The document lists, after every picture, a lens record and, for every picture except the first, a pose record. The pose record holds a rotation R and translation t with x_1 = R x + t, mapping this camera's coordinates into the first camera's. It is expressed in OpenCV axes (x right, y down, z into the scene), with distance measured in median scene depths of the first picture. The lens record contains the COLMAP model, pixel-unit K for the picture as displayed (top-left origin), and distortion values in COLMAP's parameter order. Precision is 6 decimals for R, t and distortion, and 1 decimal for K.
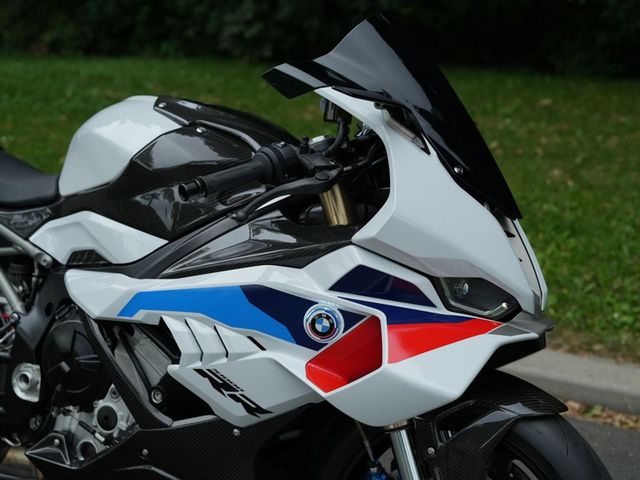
lens RADIAL K [[1011.5, 0, 320.0], [0, 1011.5, 240.0], [0, 0, 1]] dist [-0.109496, 1.046261]
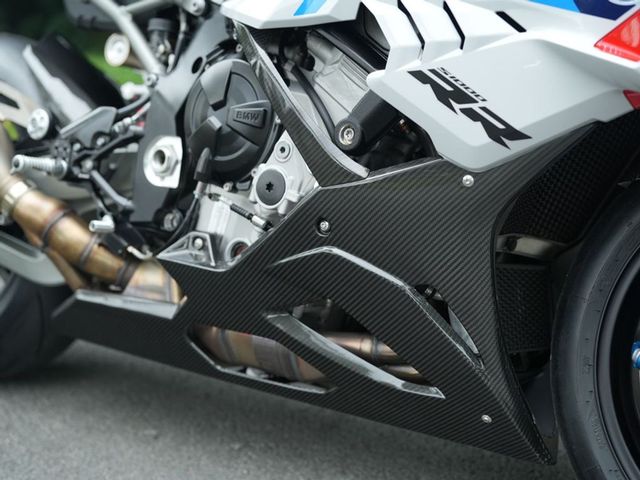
lens RADIAL K [[1011.5, 0, 320.0], [0, 1011.5, 240.0], [0, 0, 1]] dist [-0.109496, 1.046261]
pose [[0.988878, 0.031656, -0.145321, -0.080340], [-0.041750, 0.996883, -0.066943, 0.271713], [0.142749, 0.072266, 0.987117, 0.343902]]
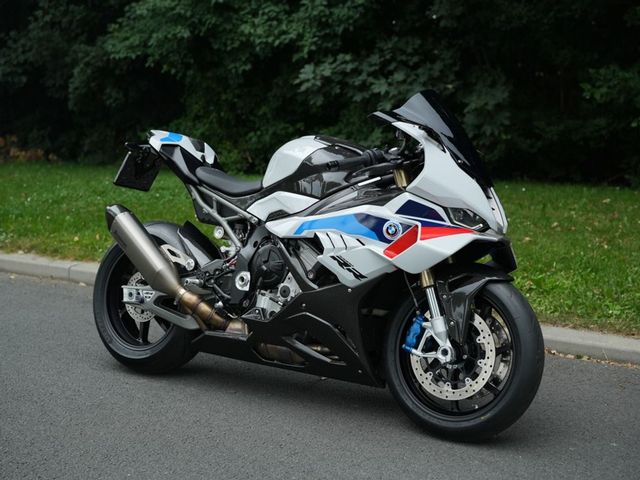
lens RADIAL K [[996.8, 0, 319.5], [0, 996.8, 247.6], [0, 0, 1]] dist [-0.090930, 0.825494]
pose [[0.990921, 0.018133, -0.133214, 0.119277], [-0.036346, 0.990098, -0.135593, 0.372168], [0.129436, 0.139204, 0.981768, -0.960288]]
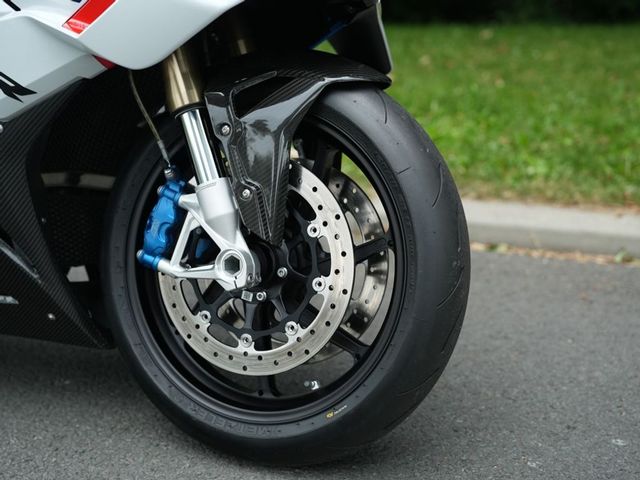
lens RADIAL K [[1011.5, 0, 320.0], [0, 1011.5, 240.0], [0, 0, 1]] dist [-0.109496, 1.046261]
pose [[0.999512, -0.028180, 0.013476, 0.165014], [0.028634, 0.998986, -0.034757, 0.314293], [-0.012483, 0.035125, 0.999305, 0.162498]]
